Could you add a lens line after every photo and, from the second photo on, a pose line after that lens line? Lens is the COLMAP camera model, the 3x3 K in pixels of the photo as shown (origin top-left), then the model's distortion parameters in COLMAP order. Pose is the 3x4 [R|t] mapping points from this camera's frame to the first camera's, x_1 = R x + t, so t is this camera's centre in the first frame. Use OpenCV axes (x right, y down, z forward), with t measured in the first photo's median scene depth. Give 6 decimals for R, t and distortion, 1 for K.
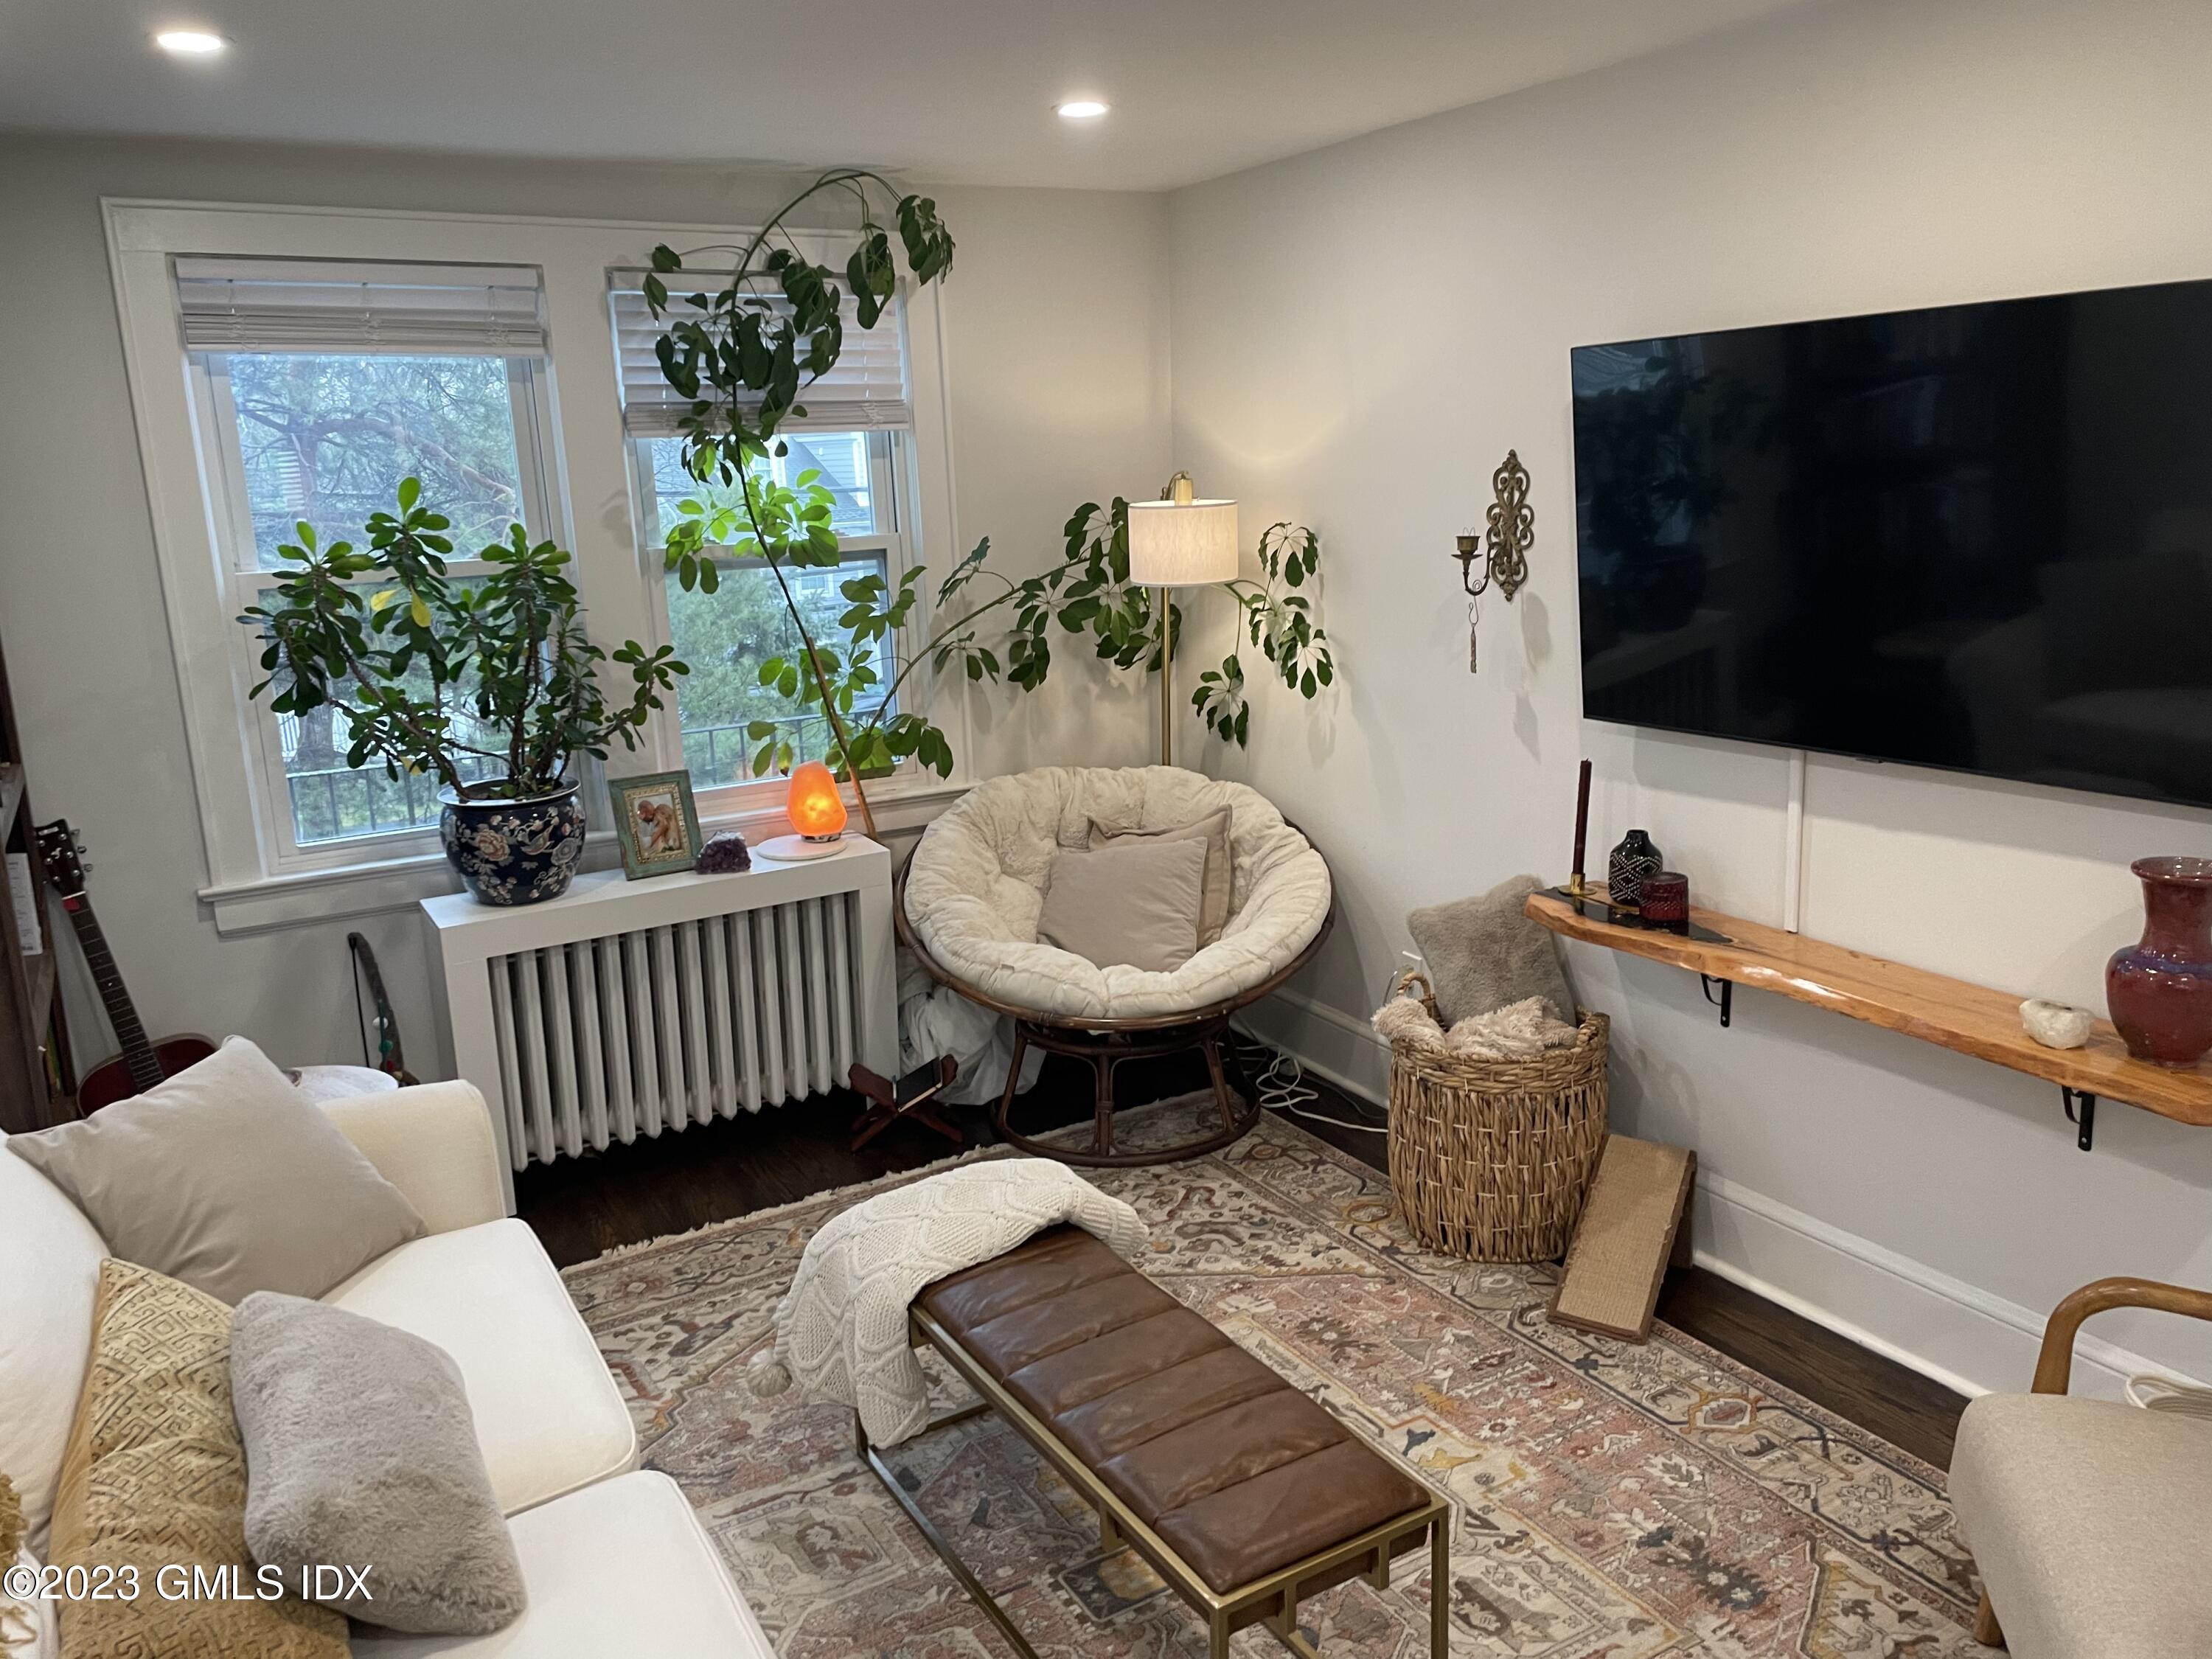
lens RADIAL K [[1685.6, 0, 1107.2], [0, 1685.6, 812.0], [0, 0, 1]] dist [0.070872, -0.056558]
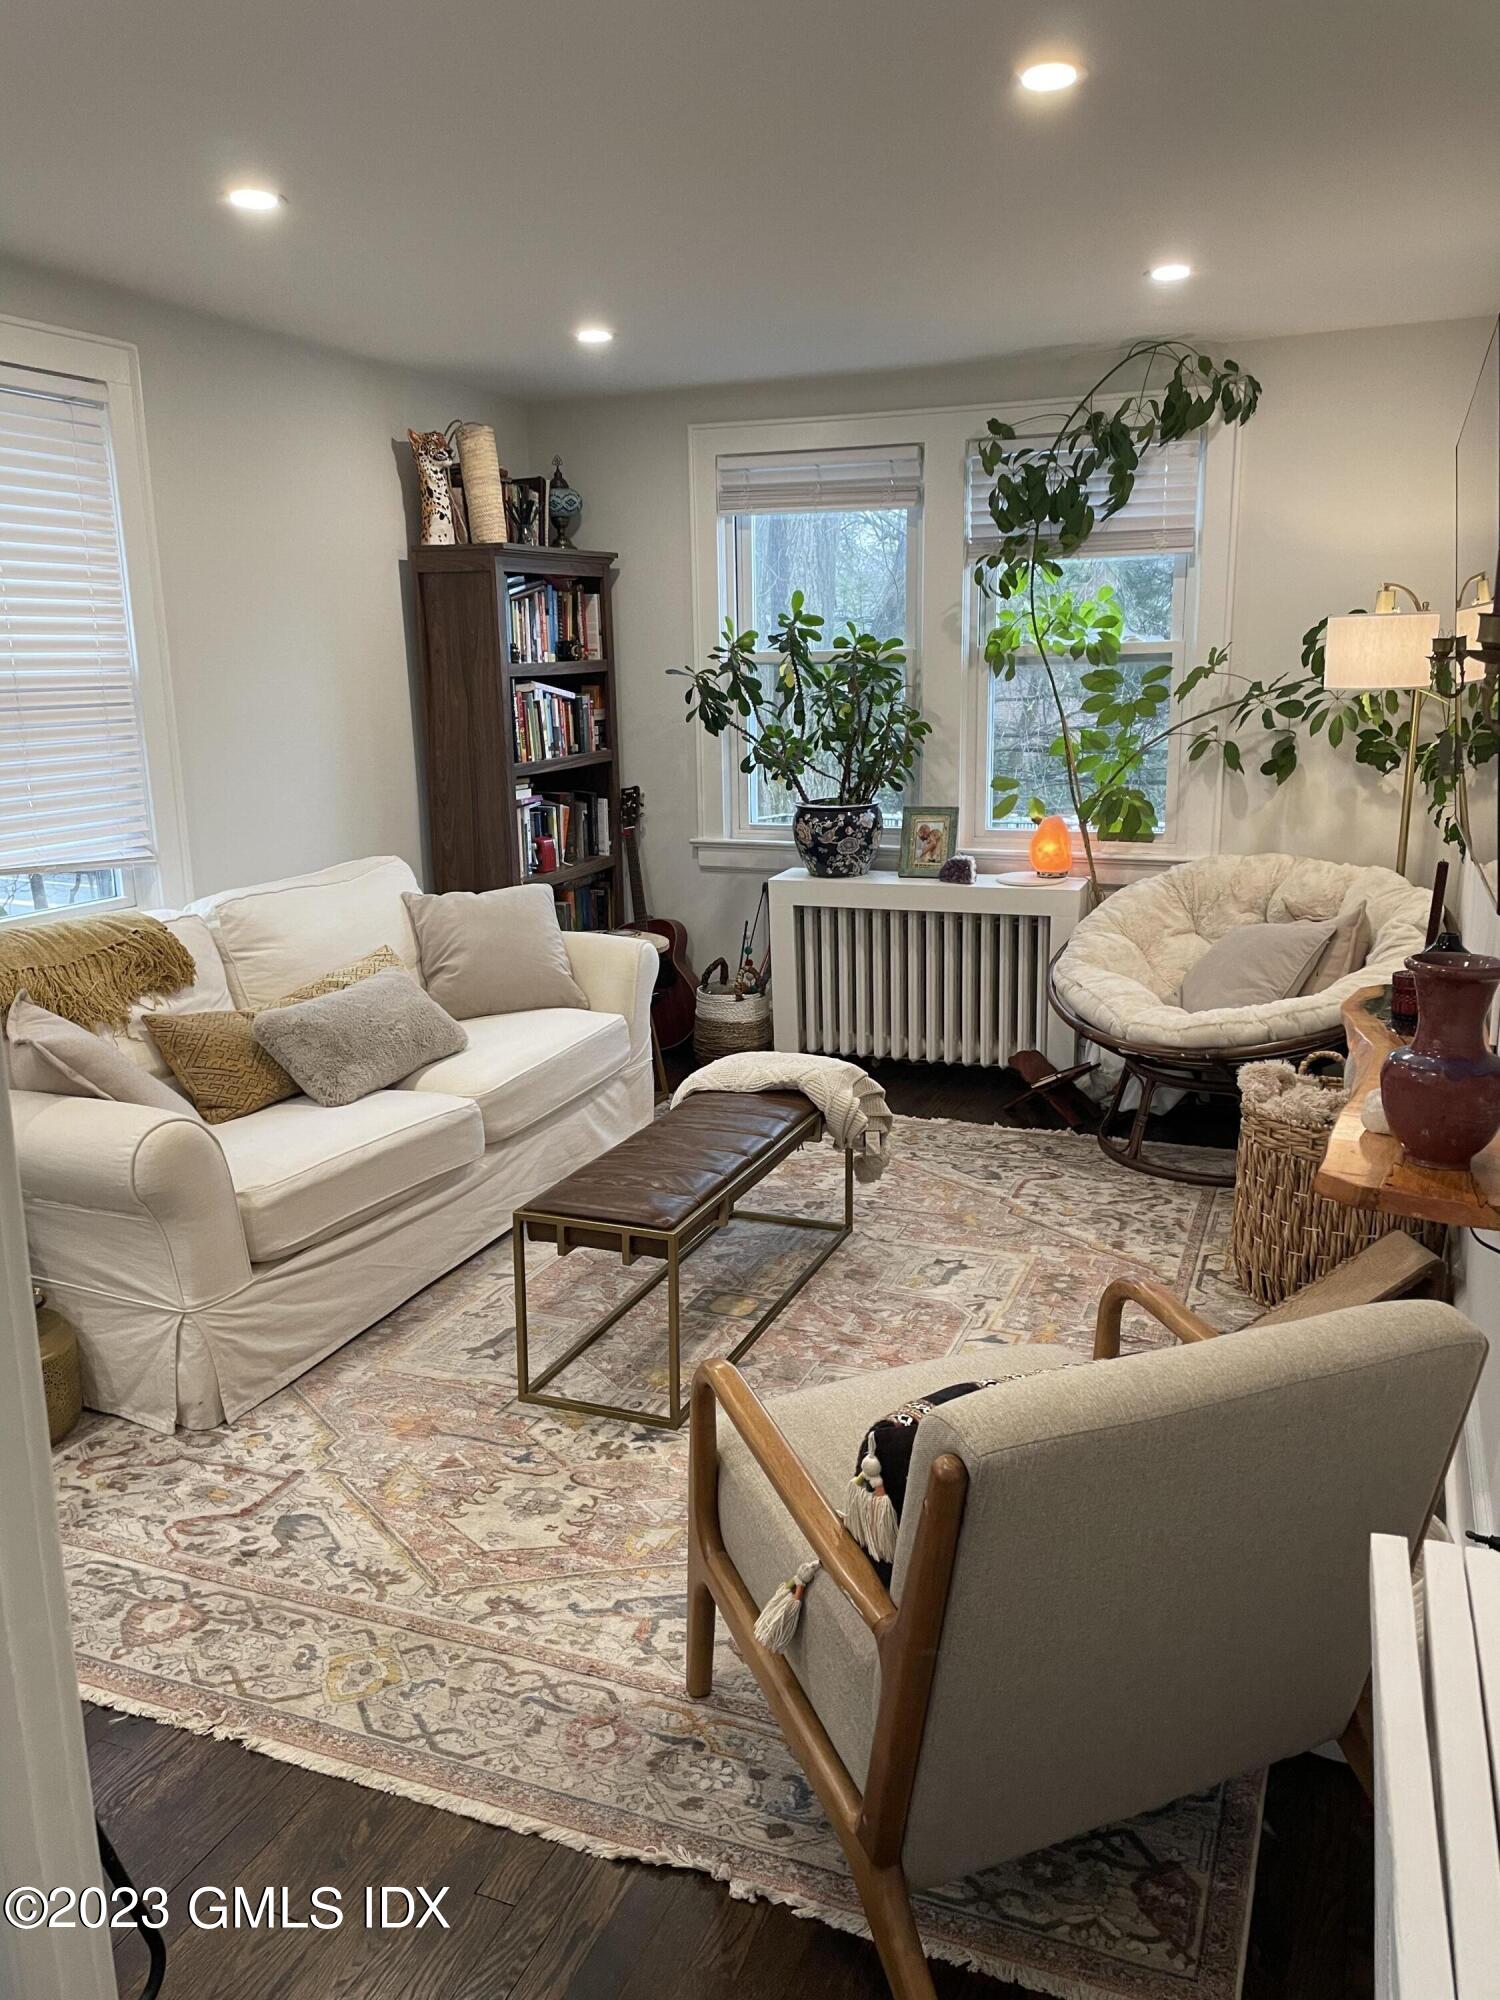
lens RADIAL K [[1524.1, 0, 752.0], [0, 1524.1, 1011.5], [0, 0, 1]] dist [0.070872, -0.056558]
pose [[0.603583, 0.206766, -0.770023, 0.660019], [-0.176273, 0.976495, 0.124035, 0.013316], [0.777570, 0.060869, 0.625843, 0.098292]]
